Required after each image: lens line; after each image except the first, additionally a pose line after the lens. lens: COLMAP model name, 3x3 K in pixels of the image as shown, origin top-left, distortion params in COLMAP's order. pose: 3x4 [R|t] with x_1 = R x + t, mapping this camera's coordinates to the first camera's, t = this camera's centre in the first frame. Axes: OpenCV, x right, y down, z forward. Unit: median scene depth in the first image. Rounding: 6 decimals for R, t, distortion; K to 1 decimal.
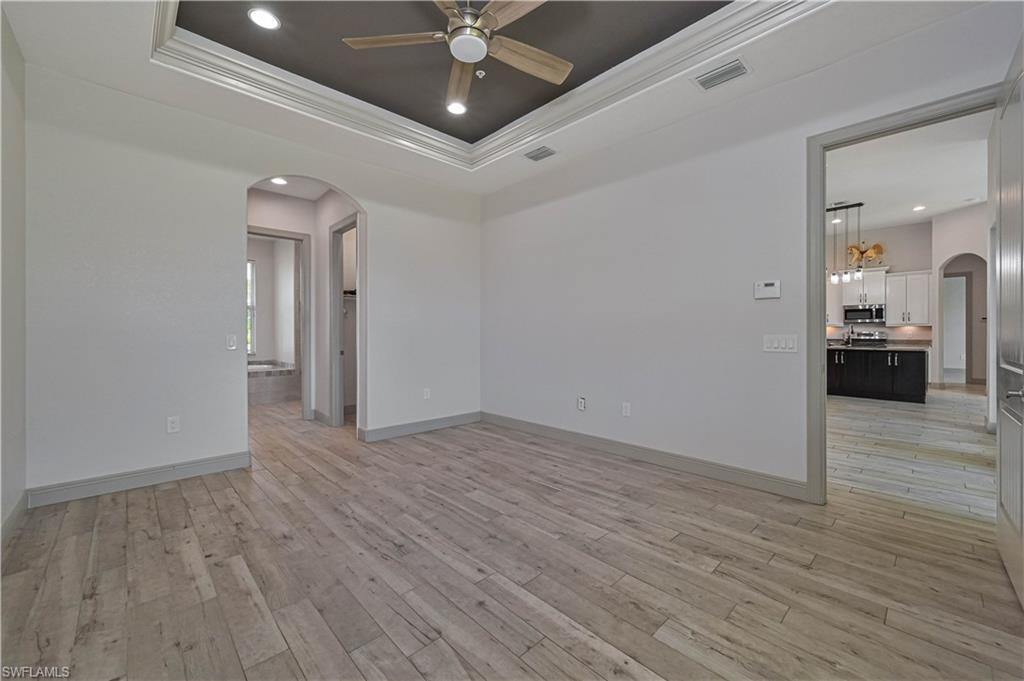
lens RADIAL K [[405.3, 0, 513.0], [0, 405.3, 336.8], [0, 0, 1]] dist [-0.002812, 0.001115]
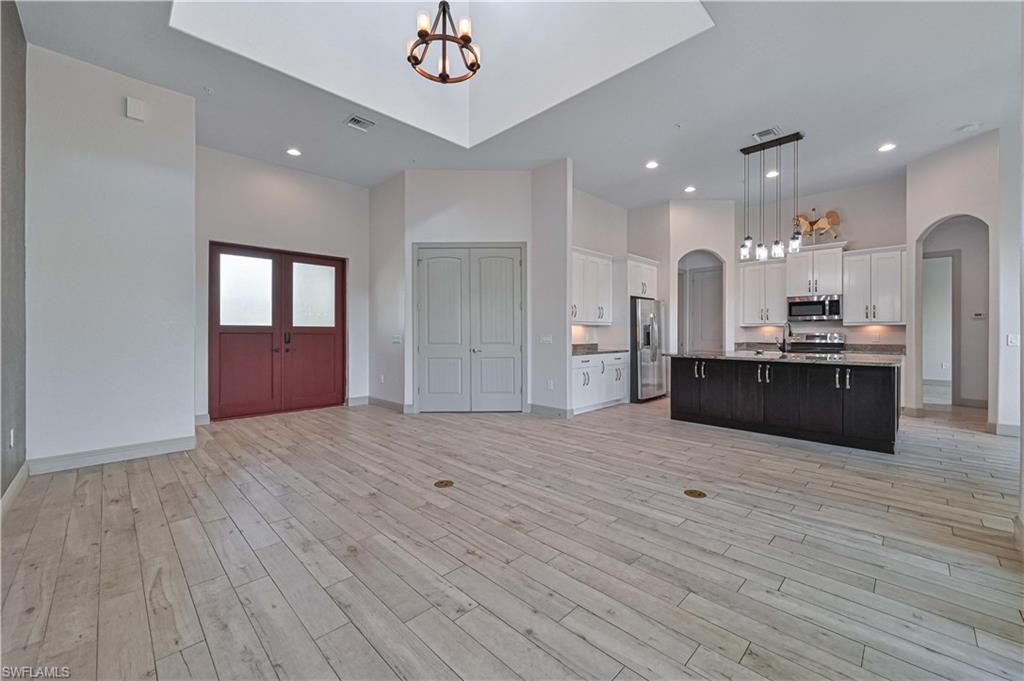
lens RADIAL K [[405.3, 0, 510.0], [0, 405.3, 337.4], [0, 0, 1]] dist [-0.002812, 0.001115]
pose [[0.999672, -0.000009, 0.025623, 0.425660], [0.000017, 1.000000, -0.000289, -0.006363], [-0.025623, 0.000290, 0.999672, 0.407140]]
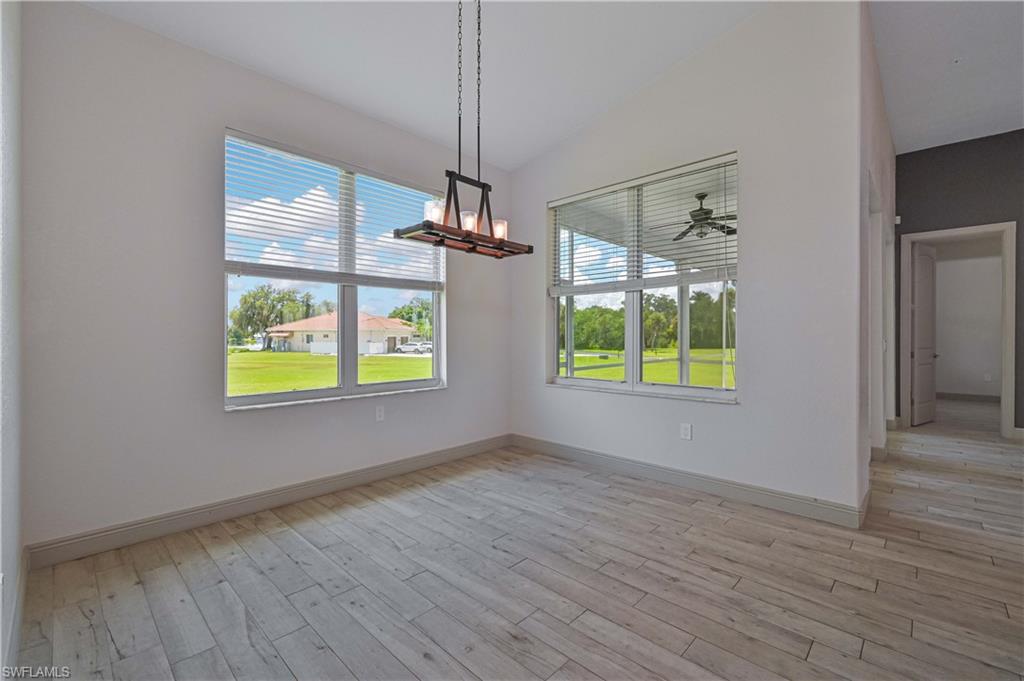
lens RADIAL K [[430.4, 0, 517.6], [0, 430.4, 338.9], [0, 0, 1]] dist [-0.001411, 0.000482]
pose [[-0.998650, 0.001440, -0.051923, 1.201911], [0.000675, 0.999891, 0.014753, -0.014658], [0.051938, 0.014698, -0.998542, 1.115497]]
